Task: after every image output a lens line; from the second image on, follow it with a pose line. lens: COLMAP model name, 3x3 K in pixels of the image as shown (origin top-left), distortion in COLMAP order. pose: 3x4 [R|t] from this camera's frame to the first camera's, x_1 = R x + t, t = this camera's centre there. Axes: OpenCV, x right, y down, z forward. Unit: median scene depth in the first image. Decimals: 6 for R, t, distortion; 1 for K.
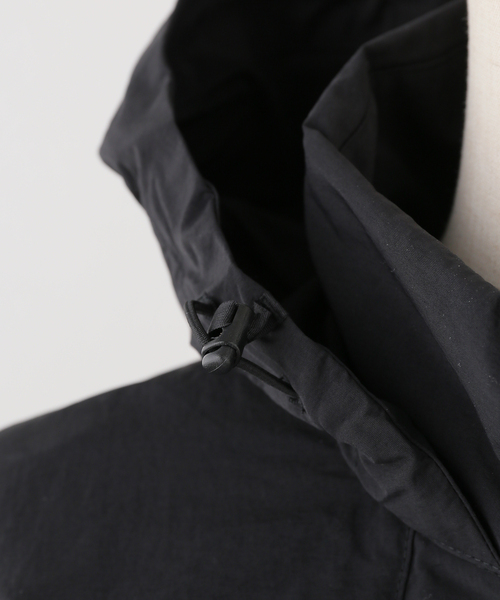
lens RADIAL K [[1535.9, 0, 250.0], [0, 1535.9, 300.0], [0, 0, 1]] dist [-0.064490, -0.646927]
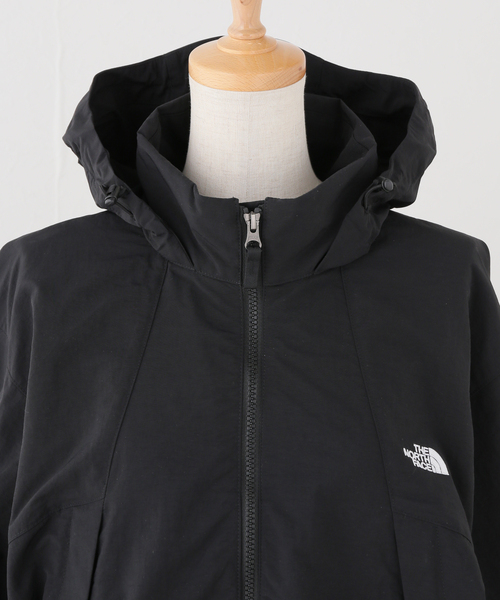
lens RADIAL K [[1535.9, 0, 250.0], [0, 1535.9, 300.0], [0, 0, 1]] dist [-0.064490, -0.646927]
pose [[0.990117, 0.033521, 0.136179, -0.154773], [-0.032965, 0.999436, -0.006331, 0.244633], [-0.136315, 0.001780, 0.990664, -2.168786]]
